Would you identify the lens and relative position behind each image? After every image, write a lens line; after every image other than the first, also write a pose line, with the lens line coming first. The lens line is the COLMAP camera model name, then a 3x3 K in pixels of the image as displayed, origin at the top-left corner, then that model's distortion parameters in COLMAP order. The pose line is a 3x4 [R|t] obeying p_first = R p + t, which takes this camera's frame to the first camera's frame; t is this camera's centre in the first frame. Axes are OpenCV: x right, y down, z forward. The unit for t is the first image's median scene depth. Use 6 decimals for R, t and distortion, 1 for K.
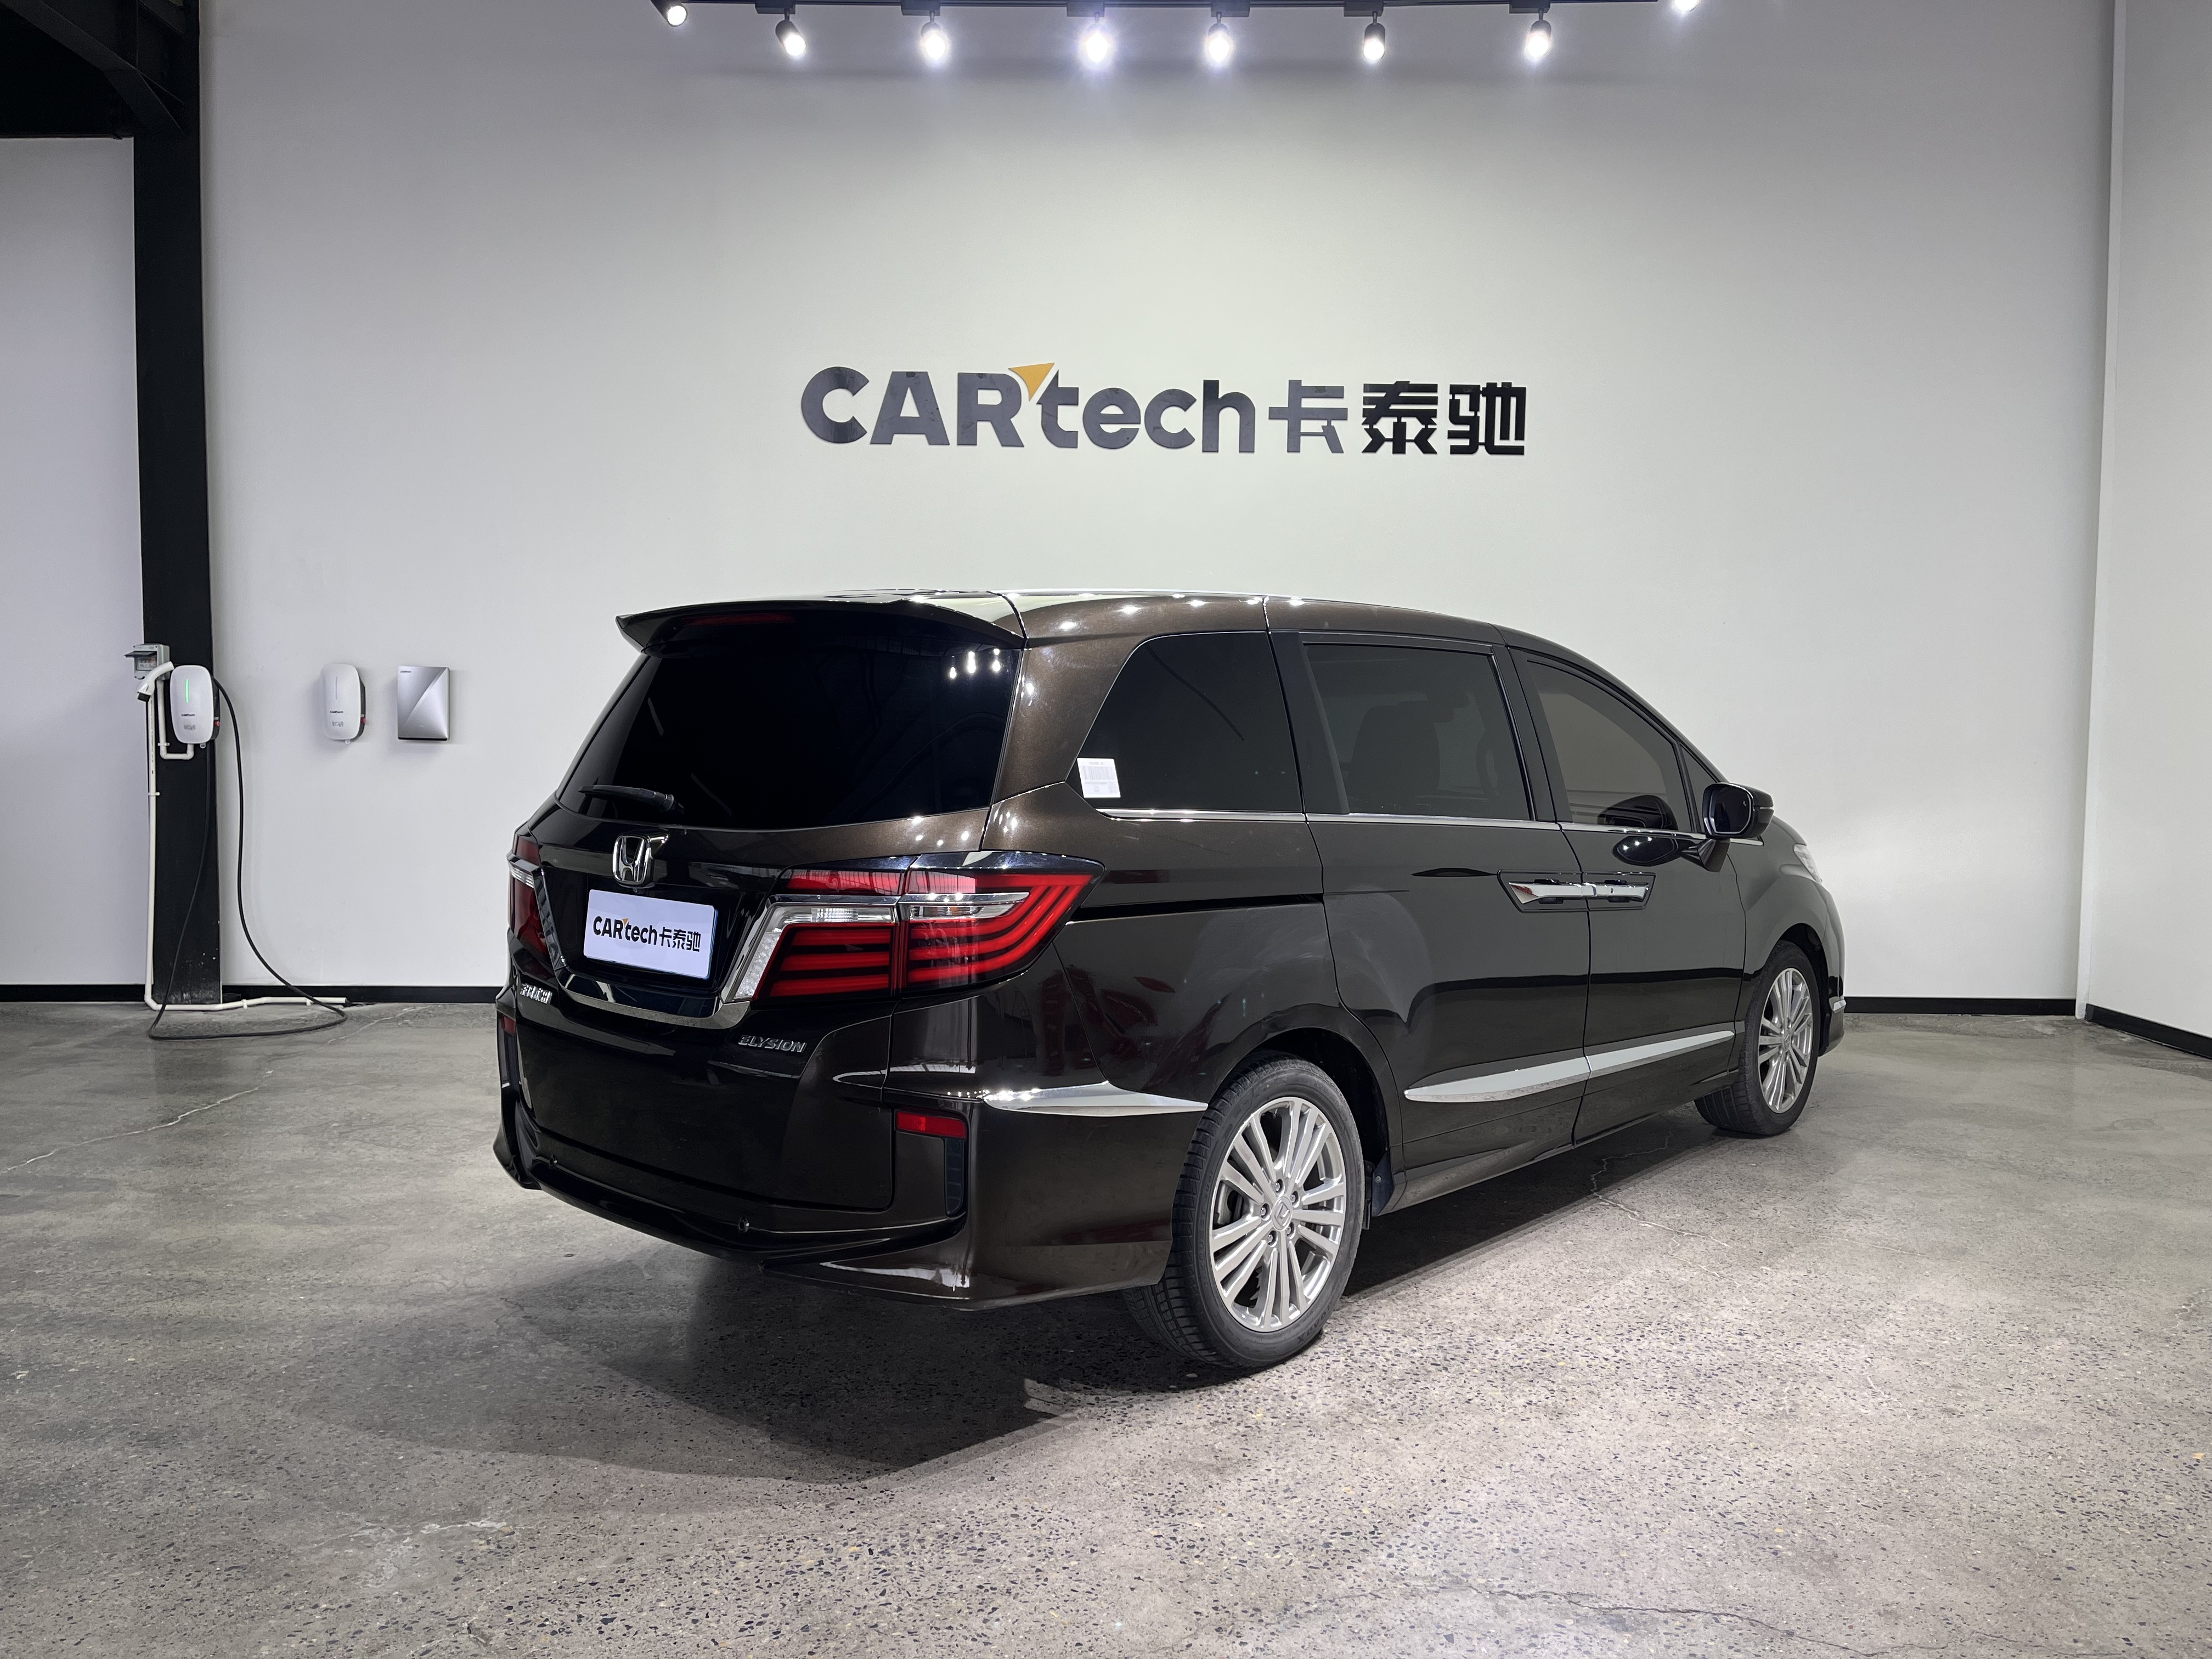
lens RADIAL K [[1688.9, 0, 1106.0], [0, 1688.9, 829.5], [0, 0, 1]] dist [0.111431, -0.154975]
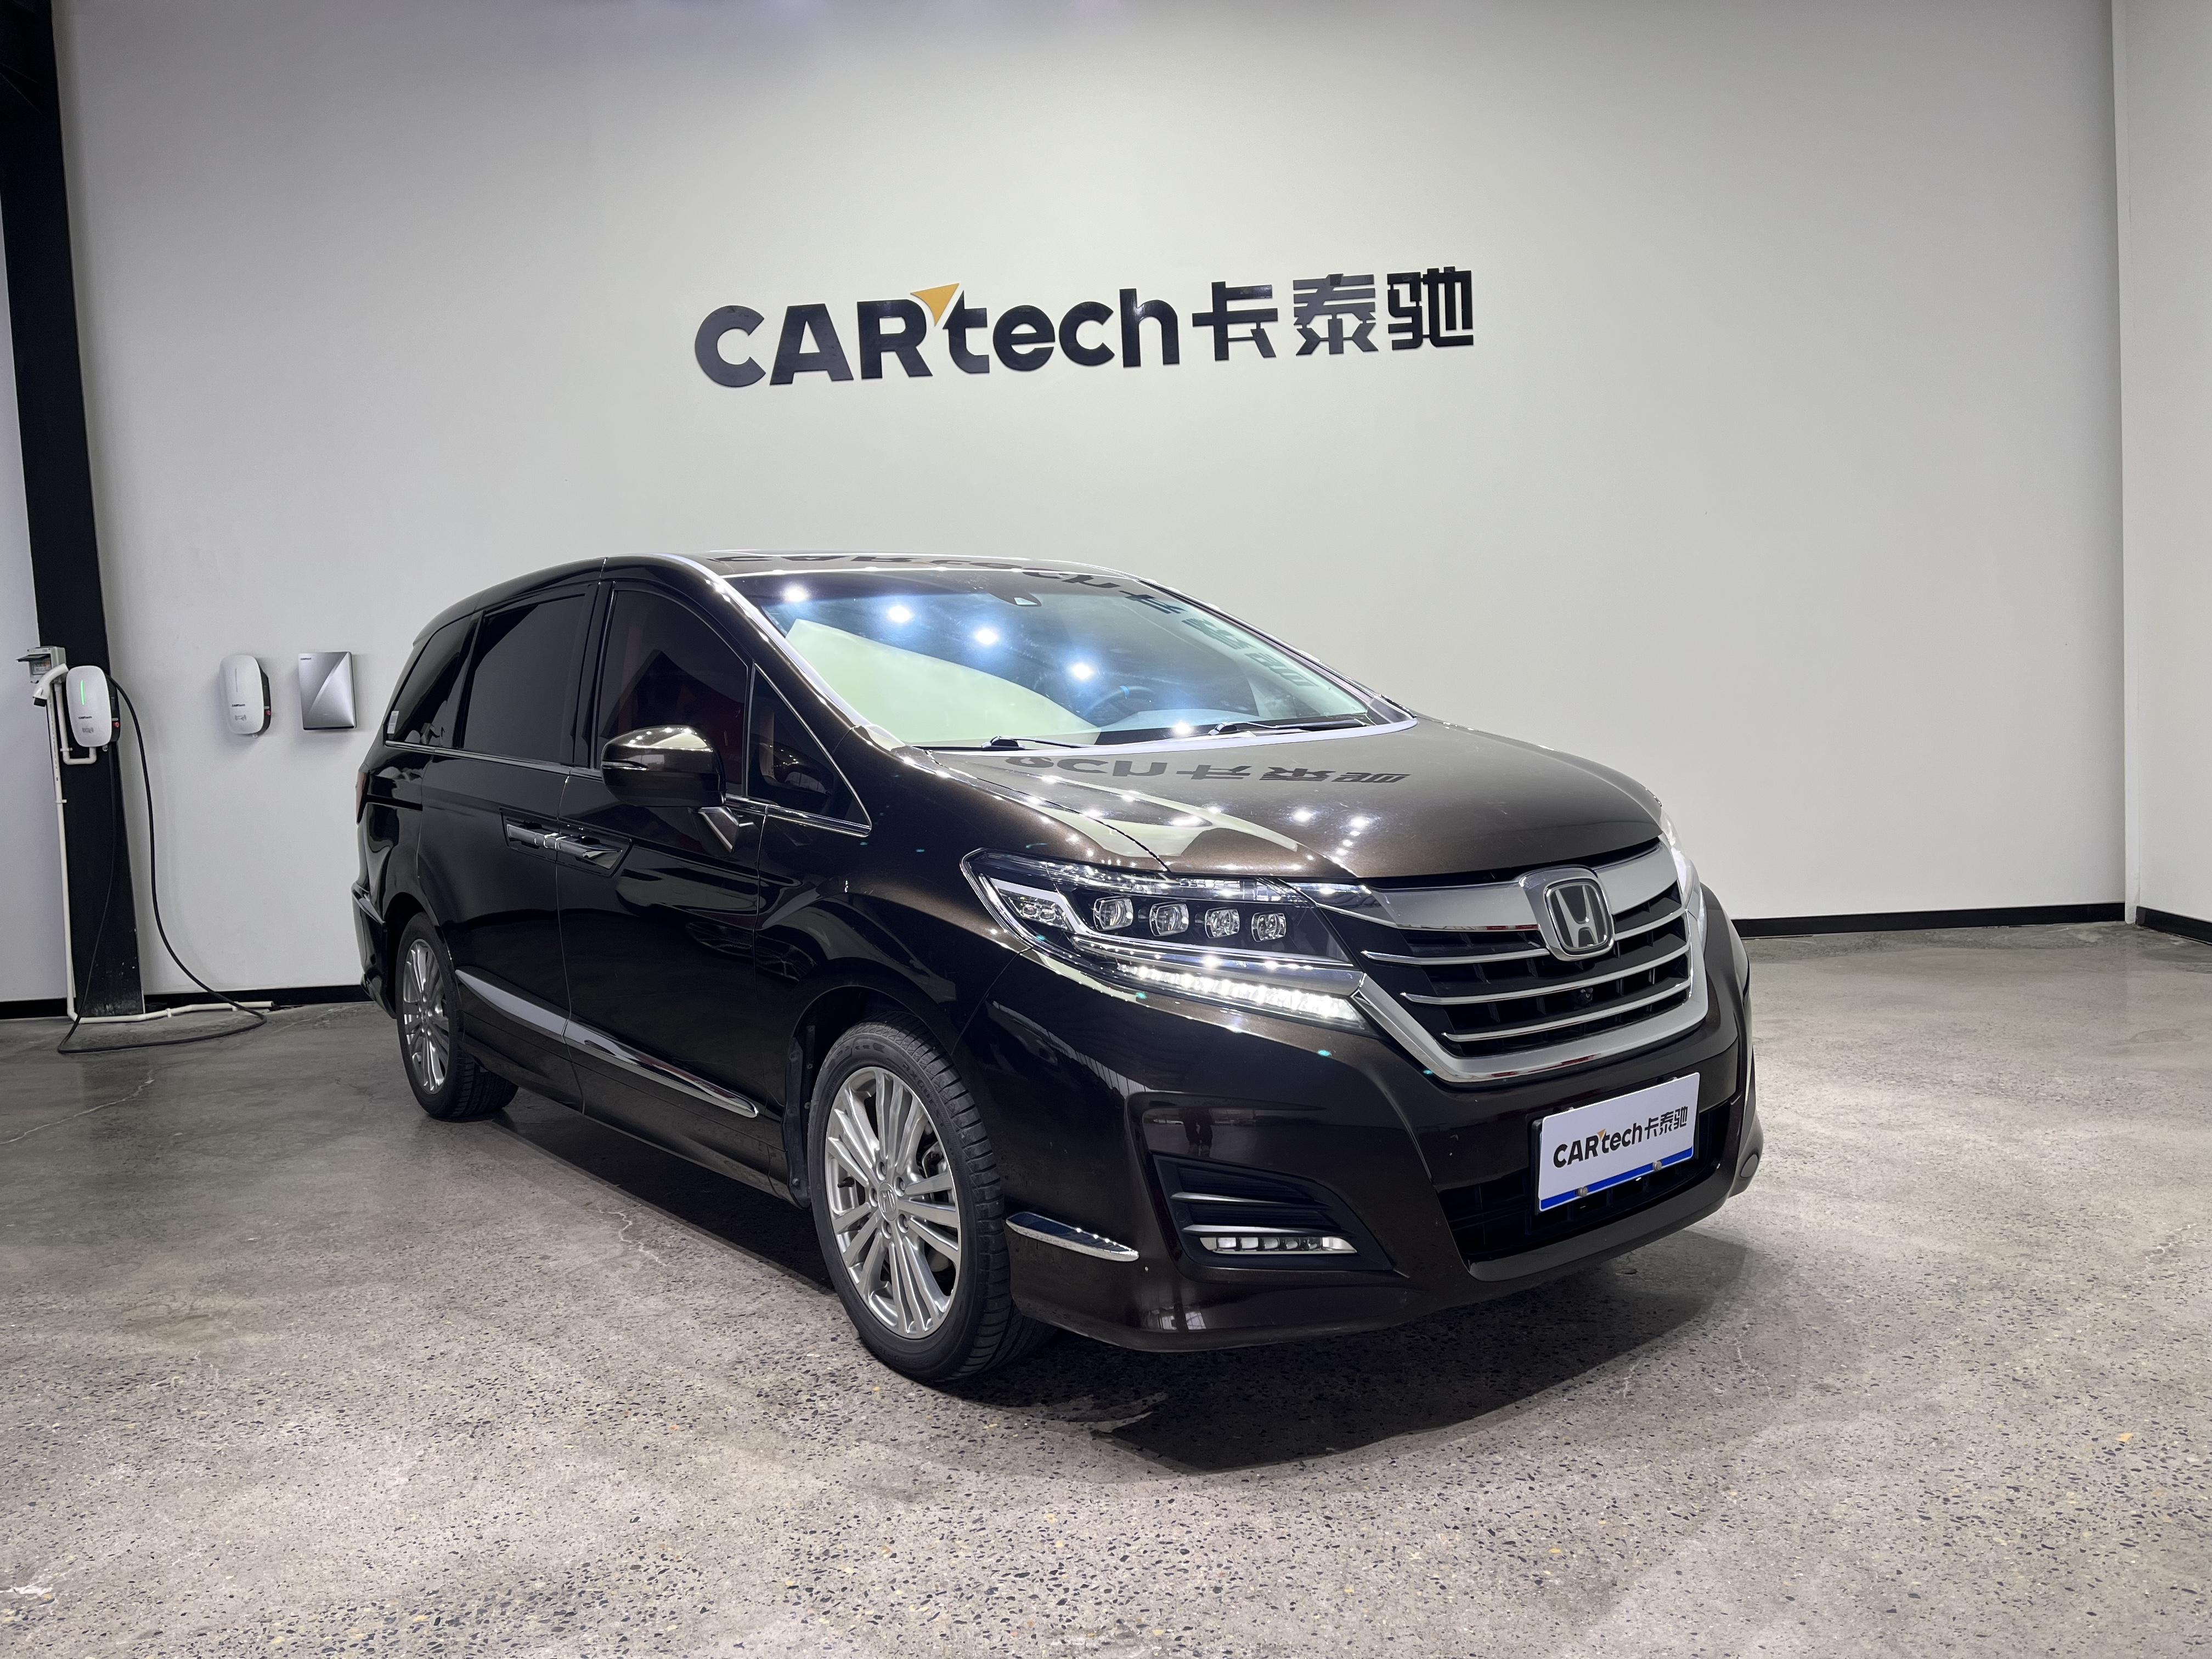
lens RADIAL K [[1693.8, 0, 1102.0], [0, 1693.8, 818.4], [0, 0, 1]] dist [0.115601, -0.159178]
pose [[0.996382, -0.058823, -0.061338, 0.088310], [0.059440, 0.998198, 0.008284, 0.015598], [0.060740, -0.011900, 0.998083, 0.064703]]
